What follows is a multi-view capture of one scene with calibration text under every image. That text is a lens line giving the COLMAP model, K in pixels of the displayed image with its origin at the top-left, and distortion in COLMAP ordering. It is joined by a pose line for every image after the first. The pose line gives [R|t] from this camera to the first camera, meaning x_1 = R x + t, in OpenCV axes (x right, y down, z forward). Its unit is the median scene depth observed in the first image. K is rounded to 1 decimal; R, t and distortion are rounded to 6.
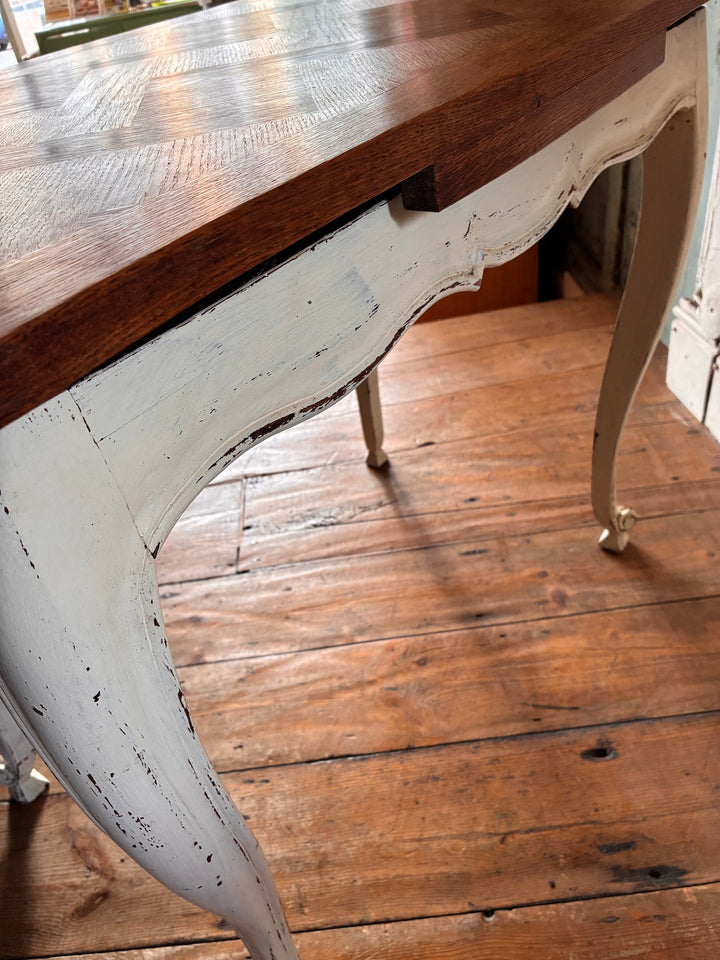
lens RADIAL K [[733.8, 0, 359.6], [0, 733.8, 483.8], [0, 0, 1]] dist [0.051982, -0.070108]
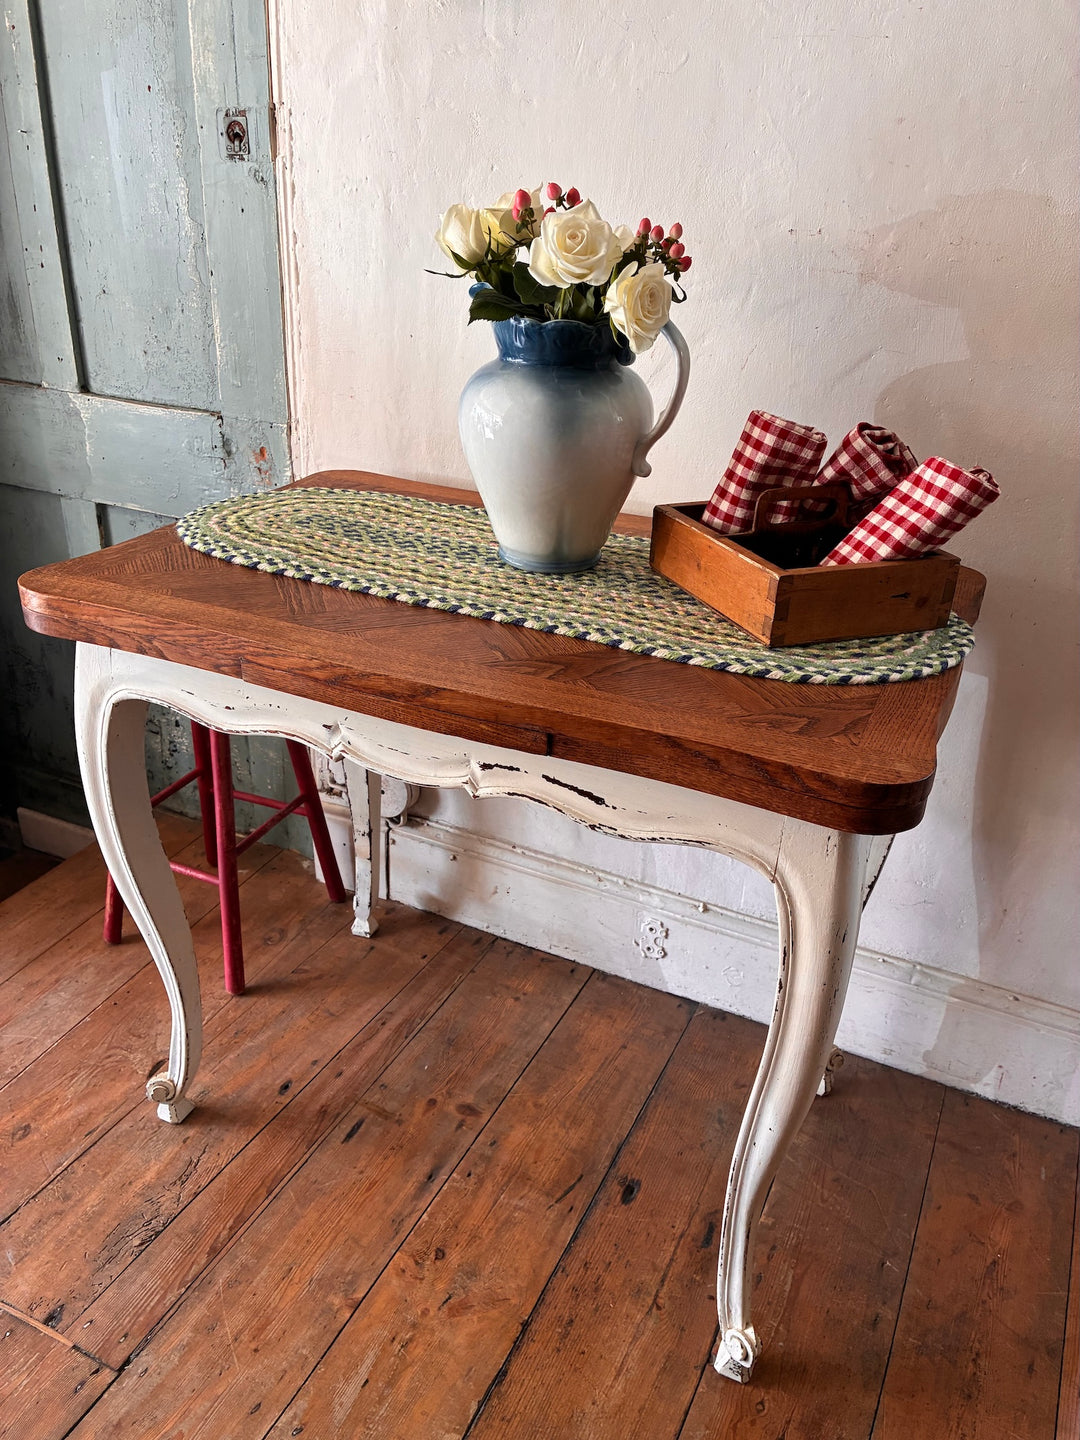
lens RADIAL K [[1100.7, 0, 539.2], [0, 1100.7, 720.7], [0, 0, 1]] dist [0.051982, -0.070108]
pose [[0.476788, -0.235535, 0.846875, -0.908552], [0.460783, 0.887423, -0.012607, -0.268958], [-0.748567, 0.396236, 0.531643, -0.011838]]
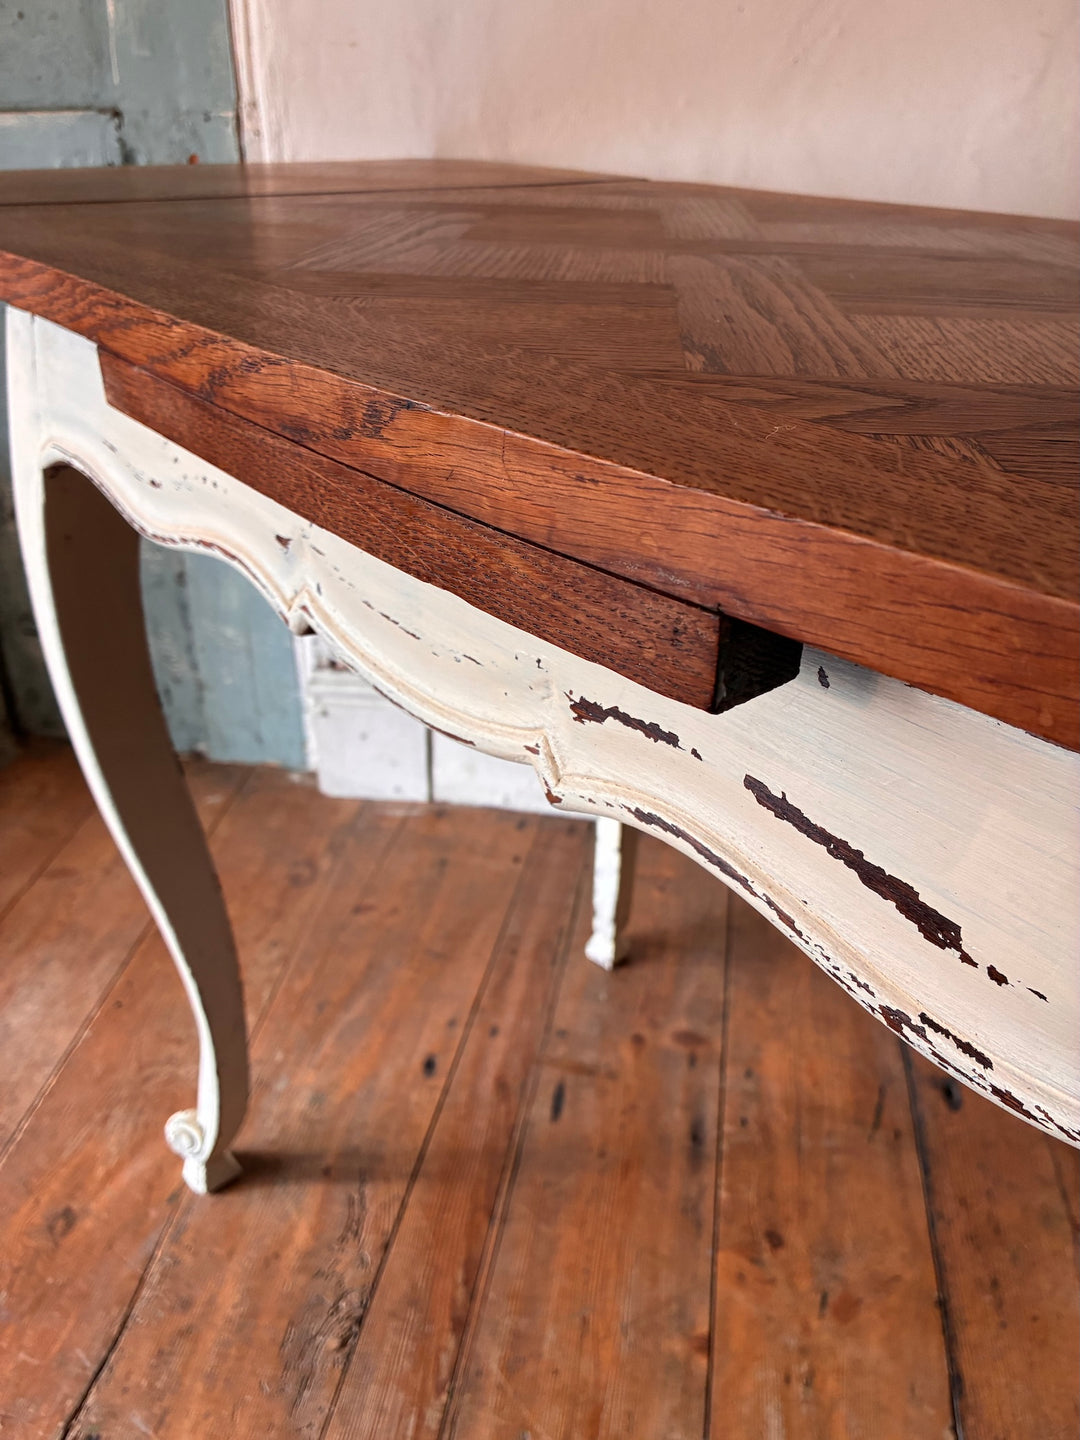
lens RADIAL K [[1100.7, 0, 533.8], [0, 1100.7, 727.4], [0, 0, 1]] dist [0.051982, -0.070108]
pose [[0.223001, -0.349664, 0.909948, -0.709910], [0.566119, 0.806366, 0.171122, -0.399970], [-0.793587, 0.476979, 0.377772, 0.705356]]
